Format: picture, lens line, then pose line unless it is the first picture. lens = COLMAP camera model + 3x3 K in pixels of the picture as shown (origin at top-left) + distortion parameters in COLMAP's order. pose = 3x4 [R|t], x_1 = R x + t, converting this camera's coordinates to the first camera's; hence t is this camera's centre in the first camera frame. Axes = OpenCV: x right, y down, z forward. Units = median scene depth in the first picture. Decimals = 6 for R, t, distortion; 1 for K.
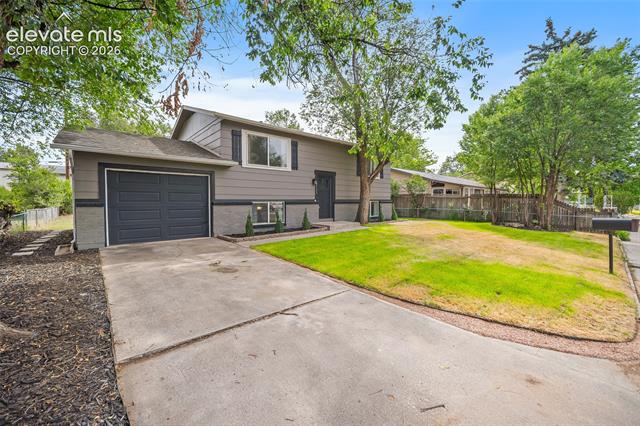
lens RADIAL K [[253.8, 0, 323.0], [0, 253.8, 204.8], [0, 0, 1]] dist [-0.000941, -0.000060]
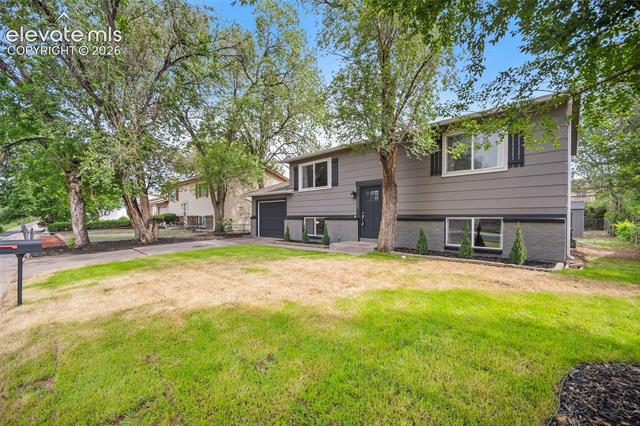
lens RADIAL K [[265.2, 0, 314.7], [0, 265.2, 211.6], [0, 0, 1]] dist [-0.001107, -0.000155]
pose [[0.046000, -0.016515, -0.998805, 0.974917], [-0.013606, 0.999760, -0.017158, -0.016919], [0.998849, 0.014379, 0.045764, 0.896542]]
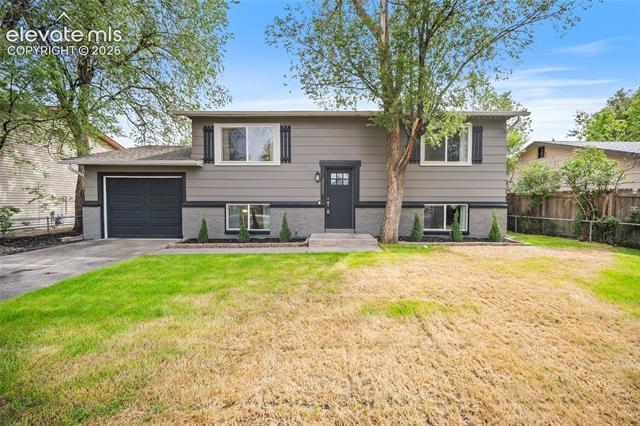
lens RADIAL K [[265.2, 0, 314.7], [0, 265.2, 211.6], [0, 0, 1]] dist [-0.001107, -0.000155]
pose [[0.735359, 0.026401, -0.677164, 0.518101], [-0.014893, 0.999629, 0.022800, -0.009339], [0.677515, -0.006681, 0.735479, 0.476336]]
